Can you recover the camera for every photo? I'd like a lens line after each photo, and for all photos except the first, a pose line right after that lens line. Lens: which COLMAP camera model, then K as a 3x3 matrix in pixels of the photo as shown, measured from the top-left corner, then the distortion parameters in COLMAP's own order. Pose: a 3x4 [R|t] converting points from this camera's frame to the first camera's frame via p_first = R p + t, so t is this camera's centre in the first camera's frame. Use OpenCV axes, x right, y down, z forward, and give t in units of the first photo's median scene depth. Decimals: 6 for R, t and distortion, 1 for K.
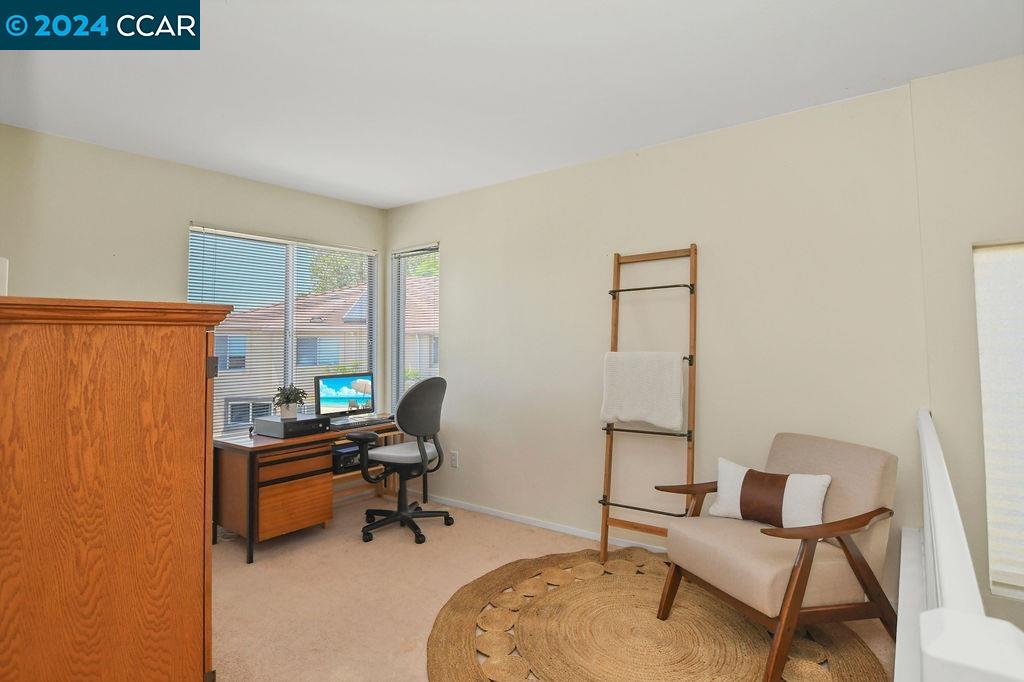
lens RADIAL K [[509.3, 0, 509.8], [0, 509.3, 338.9], [0, 0, 1]] dist [-0.029679, 0.005651]
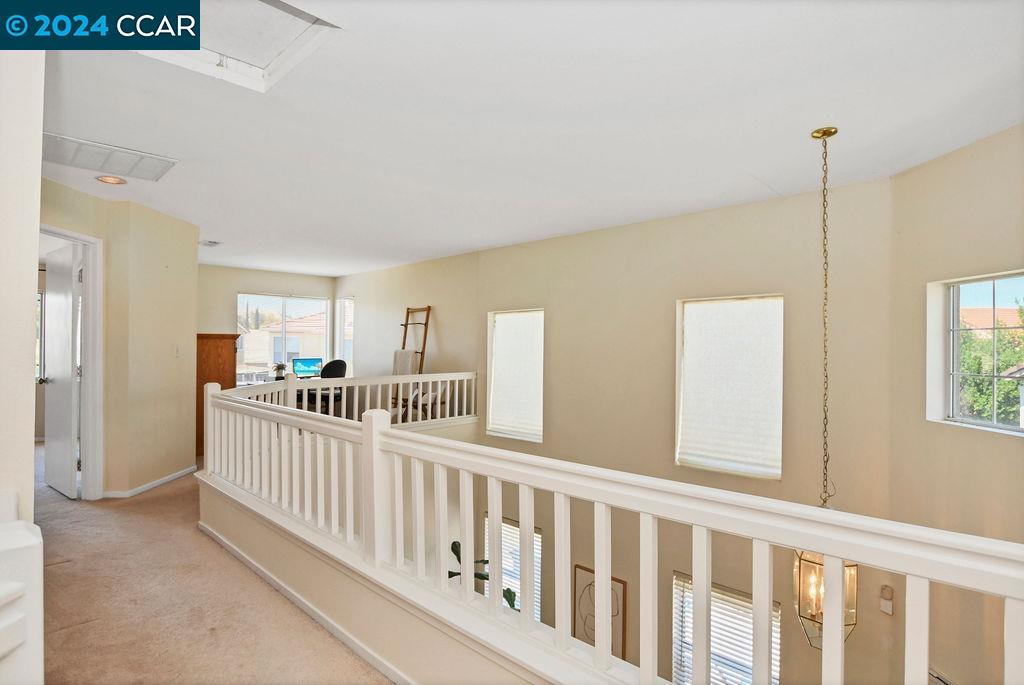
lens RADIAL K [[509.3, 0, 514.9], [0, 509.3, 347.7], [0, 0, 1]] dist [-0.029679, 0.005651]
pose [[0.994418, 0.018877, -0.103806, 1.036827], [-0.017601, 0.999758, 0.013190, -0.027849], [0.104030, -0.011289, 0.994510, -1.403791]]
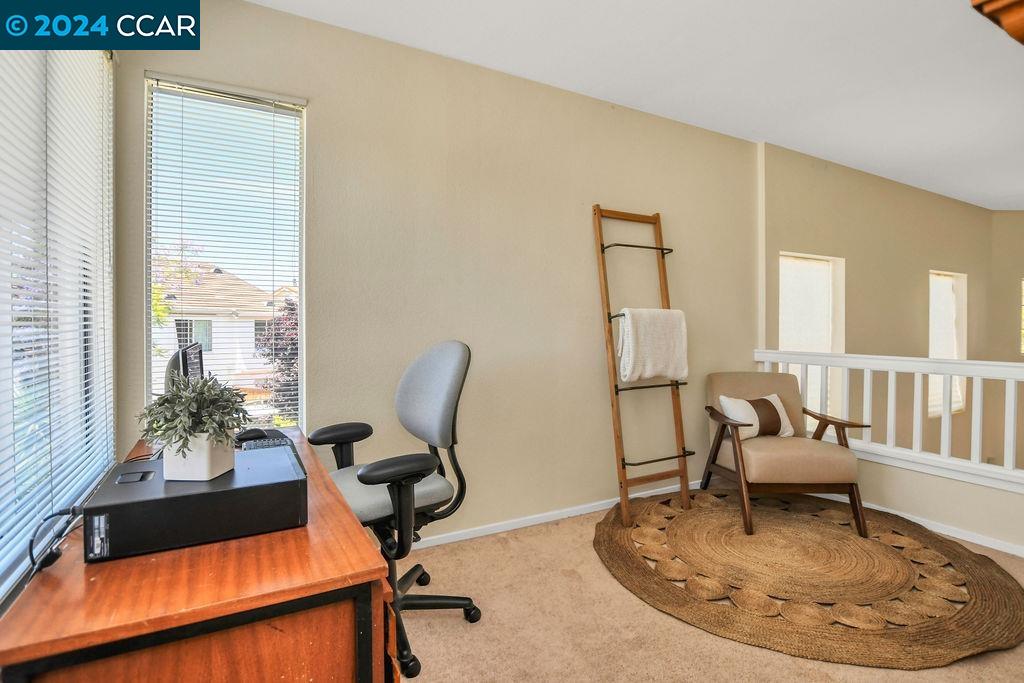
lens RADIAL K [[509.3, 0, 511.5], [0, 509.3, 345.3], [0, 0, 1]] dist [-0.029679, 0.005651]
pose [[0.394240, -0.038042, 0.918220, -0.778306], [-0.024827, 0.998337, 0.052021, 0.049962], [-0.918672, -0.043306, 0.392640, 0.828944]]
